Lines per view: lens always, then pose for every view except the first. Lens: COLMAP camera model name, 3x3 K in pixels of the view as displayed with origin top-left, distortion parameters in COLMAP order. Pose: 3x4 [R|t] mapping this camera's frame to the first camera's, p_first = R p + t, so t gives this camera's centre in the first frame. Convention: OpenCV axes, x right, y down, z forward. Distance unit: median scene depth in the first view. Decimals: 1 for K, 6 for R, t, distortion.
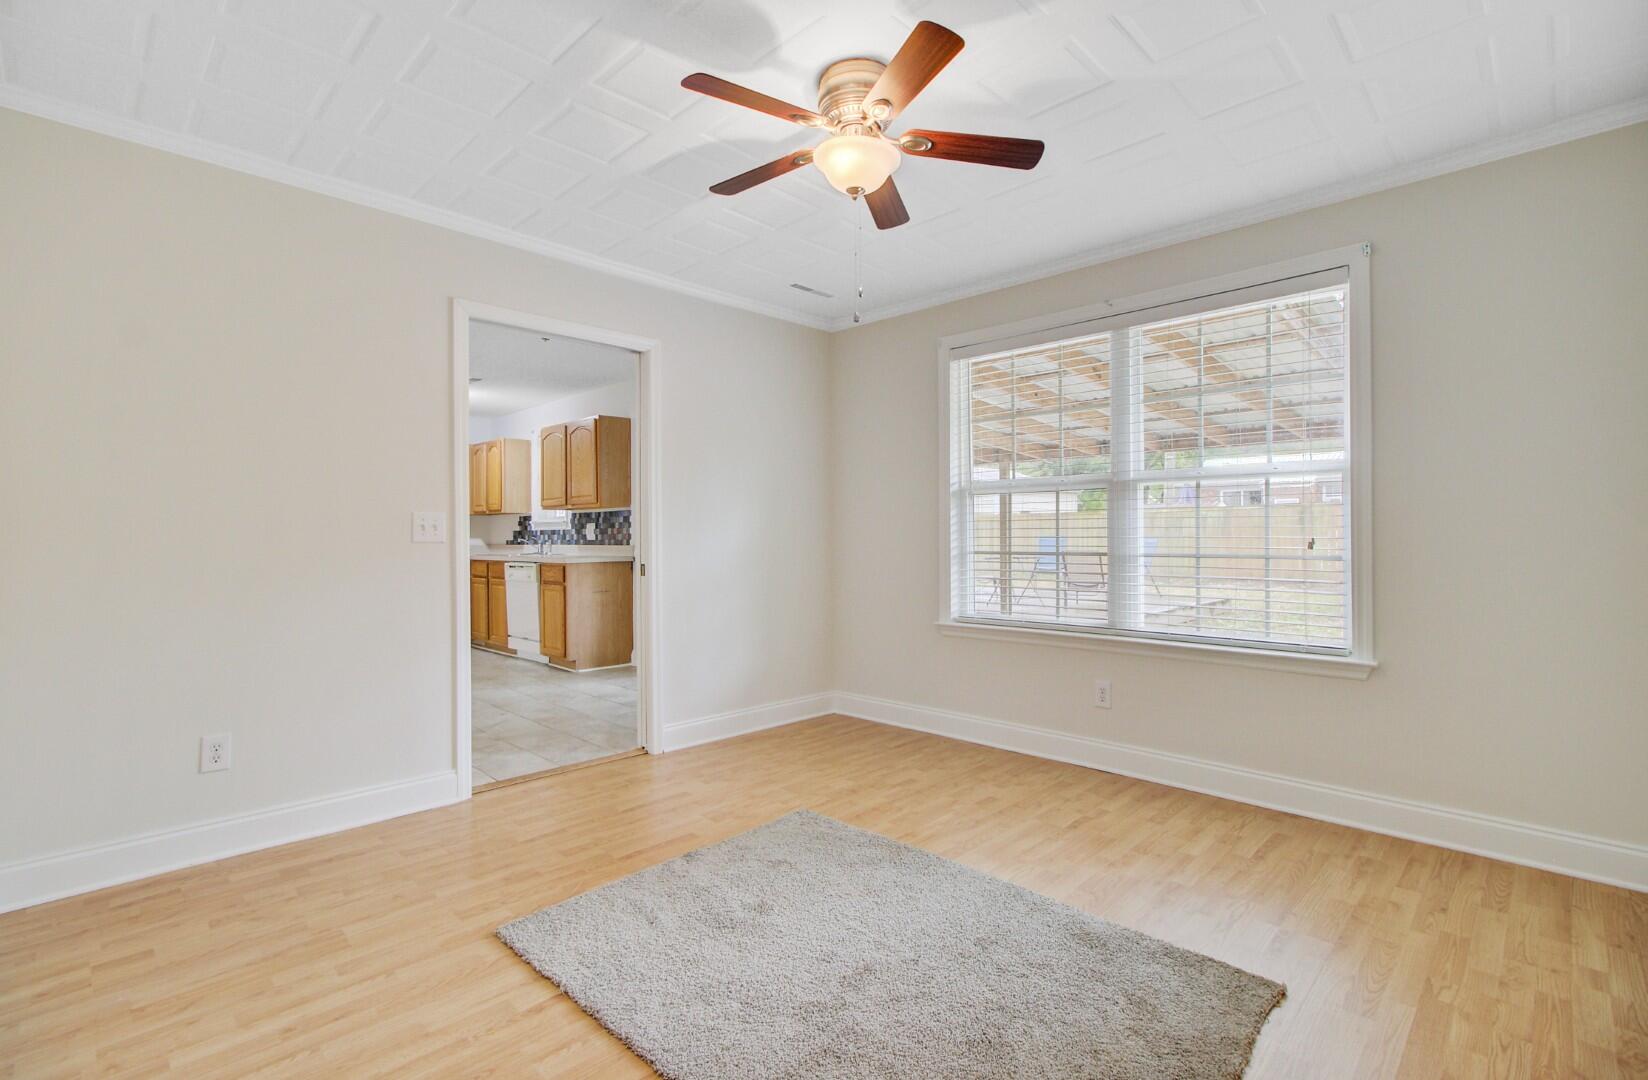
lens RADIAL K [[756.1, 0, 819.1], [0, 756.1, 534.2], [0, 0, 1]] dist [-0.000796, -0.000018]
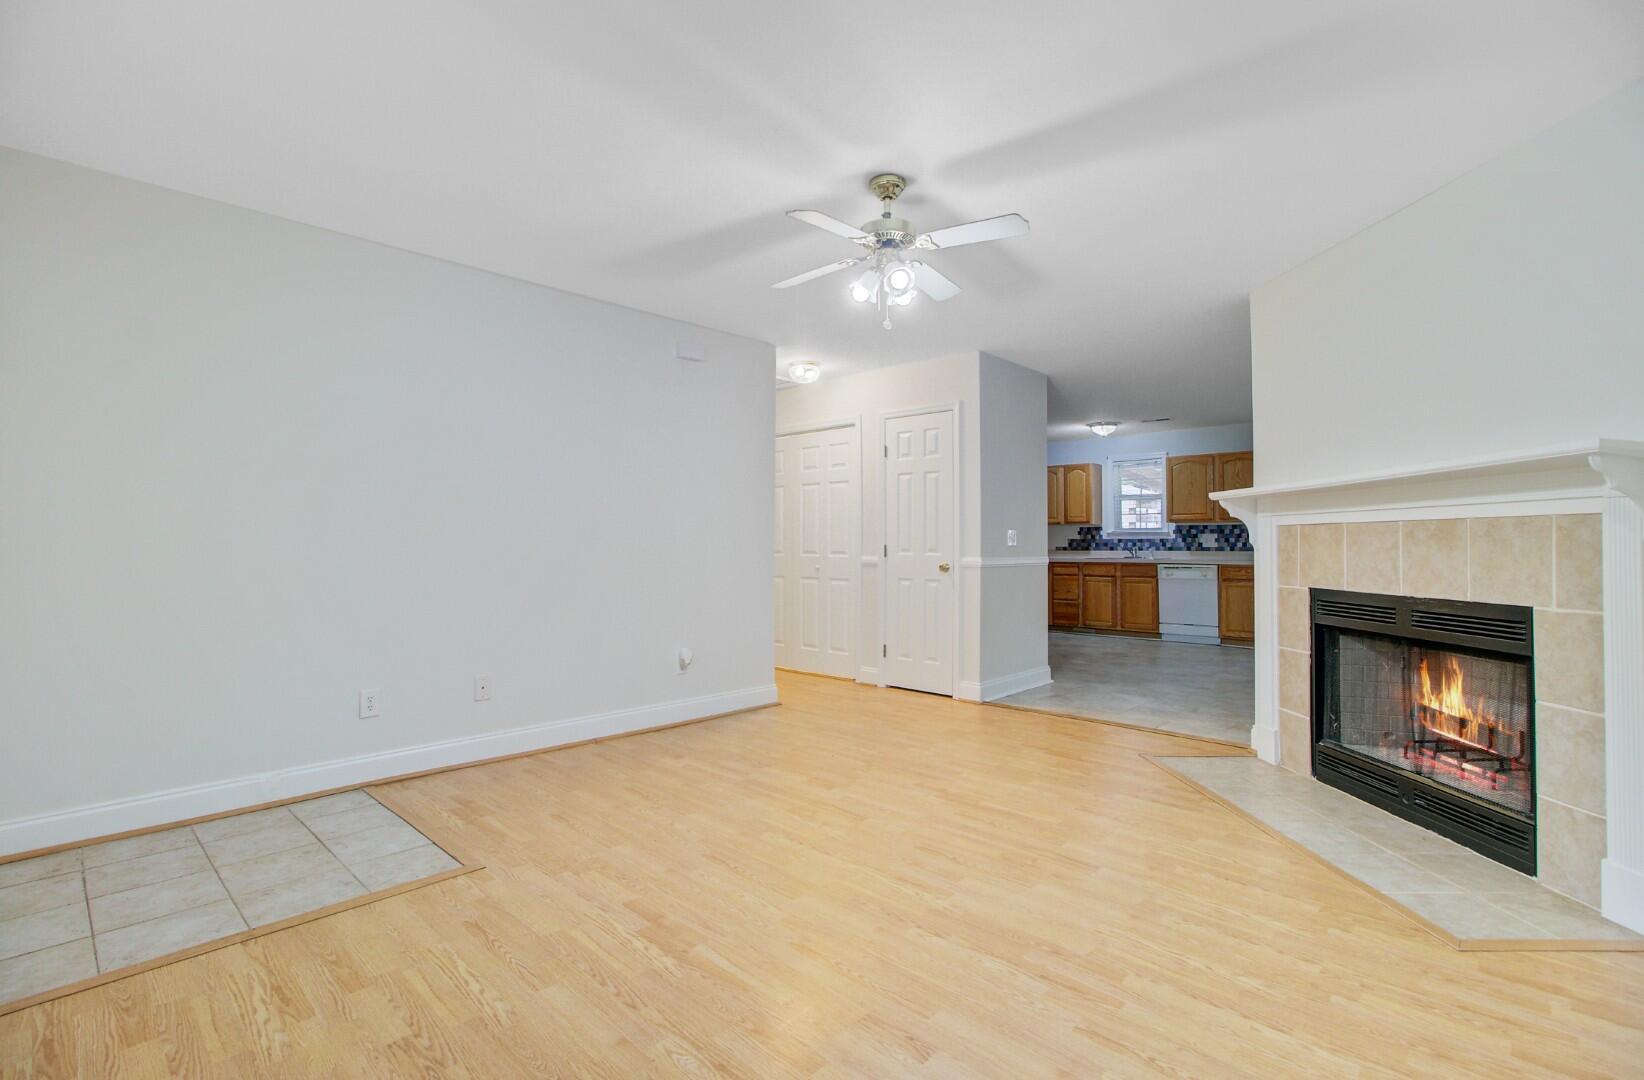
lens RADIAL K [[754.4, 0, 824.9], [0, 754.4, 538.2], [0, 0, 1]] dist [-0.001334, -0.000032]
pose [[0.999446, 0.010366, 0.031631, -0.976669], [-0.010074, 0.999905, -0.009381, 0.010968], [-0.031725, 0.009058, 0.999456, -0.216808]]
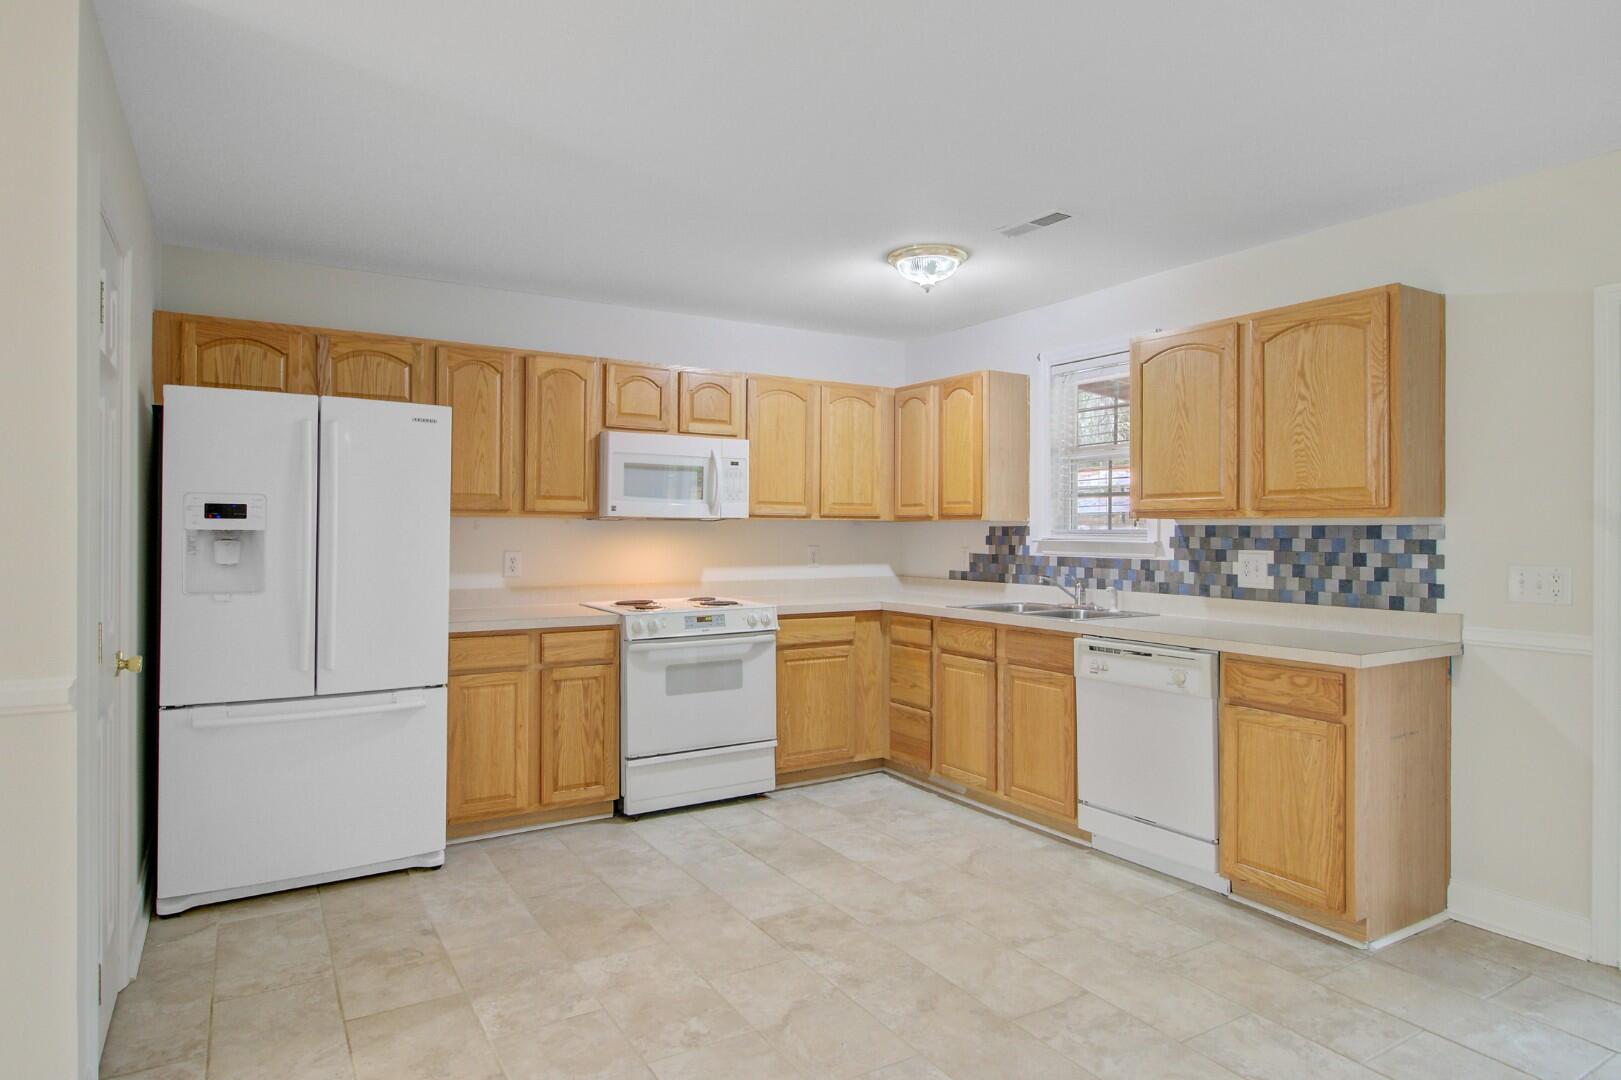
lens RADIAL K [[937.1, 0, 809.9], [0, 937.1, 538.4], [0, 0, 1]] dist [-0.001273, -0.000396]
pose [[0.974136, 0.015906, -0.225402, -0.432875], [-0.013862, 0.999847, 0.010651, -0.023598], [0.225537, -0.007251, 0.974208, 0.417784]]
